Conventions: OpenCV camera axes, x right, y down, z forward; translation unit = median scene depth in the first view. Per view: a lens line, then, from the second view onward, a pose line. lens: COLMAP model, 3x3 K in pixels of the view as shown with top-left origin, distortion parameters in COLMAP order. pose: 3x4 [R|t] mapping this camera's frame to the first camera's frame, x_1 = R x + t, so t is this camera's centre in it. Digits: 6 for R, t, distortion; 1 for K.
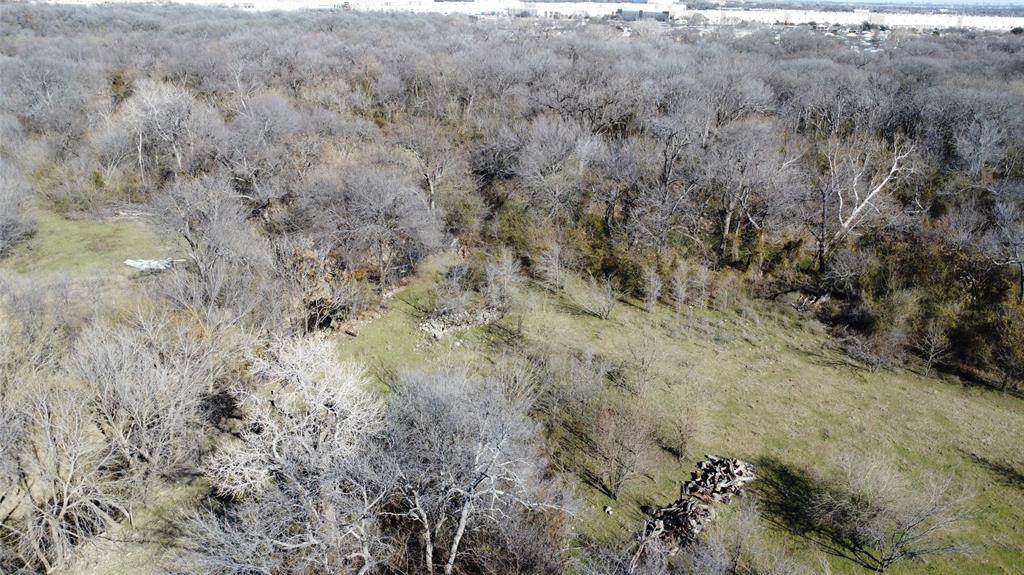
lens RADIAL K [[744.4, 0, 508.2], [0, 744.4, 286.7], [0, 0, 1]] dist [-0.036099, 0.007562]
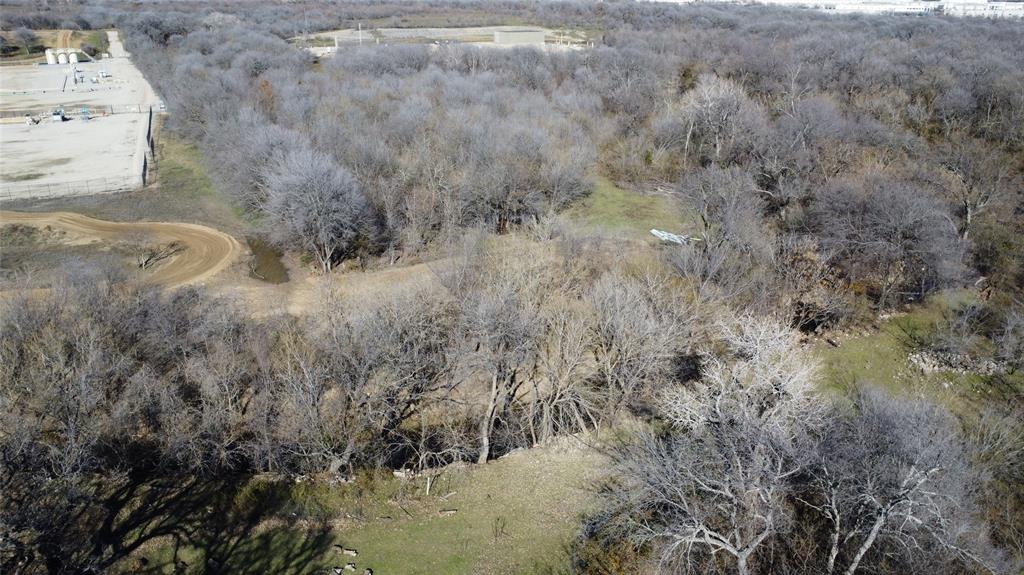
lens RADIAL K [[744.4, 0, 508.2], [0, 744.4, 286.7], [0, 0, 1]] dist [-0.036099, 0.007562]
pose [[0.760449, 0.233670, -0.605901, 0.026597], [-0.233605, 0.968993, 0.080508, 0.007496], [0.605926, 0.080319, 0.791456, -0.035333]]
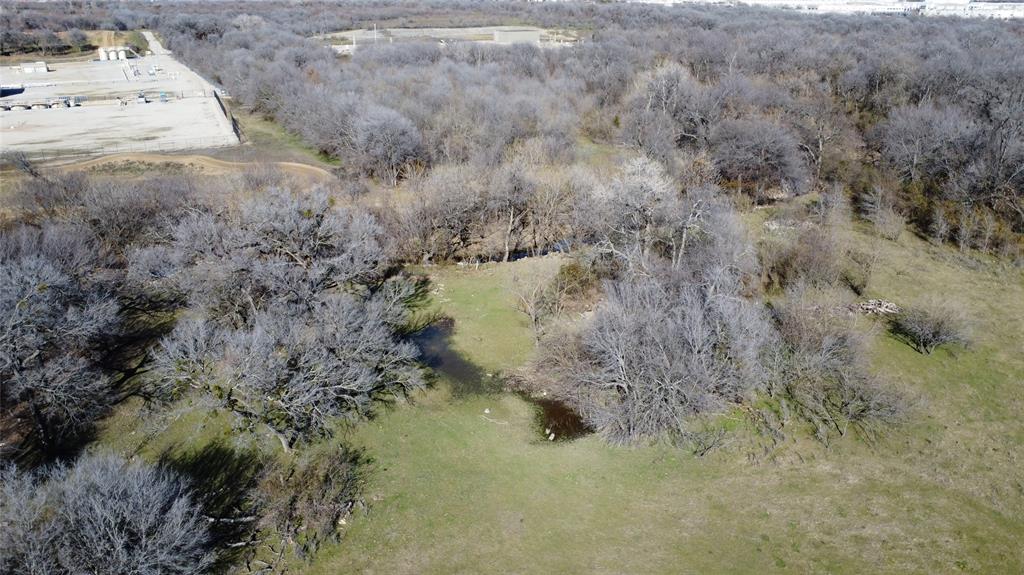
lens RADIAL K [[744.4, 0, 508.2], [0, 744.4, 286.7], [0, 0, 1]] dist [-0.036099, 0.007562]
pose [[0.764163, 0.228818, -0.603073, 0.274456], [-0.229147, 0.970279, 0.077787, 0.117084], [0.602948, 0.078751, 0.793884, -0.330541]]
